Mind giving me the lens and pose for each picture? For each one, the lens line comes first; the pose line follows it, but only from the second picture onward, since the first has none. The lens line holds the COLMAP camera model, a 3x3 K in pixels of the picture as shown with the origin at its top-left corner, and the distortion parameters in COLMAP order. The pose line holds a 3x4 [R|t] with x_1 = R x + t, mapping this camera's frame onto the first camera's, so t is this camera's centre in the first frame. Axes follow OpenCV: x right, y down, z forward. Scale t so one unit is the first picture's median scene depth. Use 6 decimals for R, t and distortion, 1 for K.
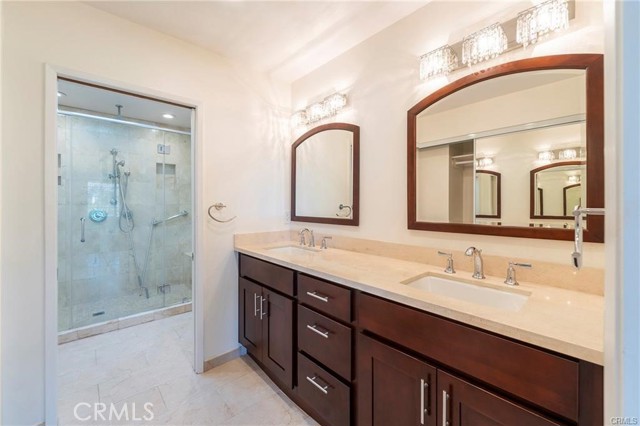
lens RADIAL K [[259.3, 0, 320.0], [0, 259.3, 201.9], [0, 0, 1]] dist [-0.002113, 0.000027]
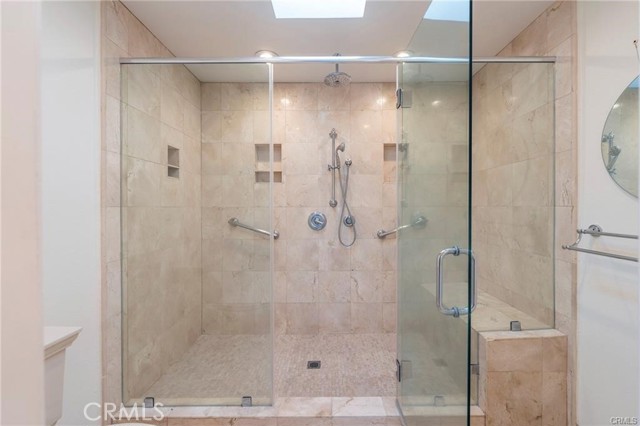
lens RADIAL K [[259.3, 0, 321.5], [0, 259.3, 209.7], [0, 0, 1]] dist [-0.002113, 0.000027]
pose [[0.735969, 0.006391, -0.676985, -0.329367], [0.003333, 0.999909, 0.013064, 0.009020], [0.677007, -0.011871, 0.735881, 0.443369]]
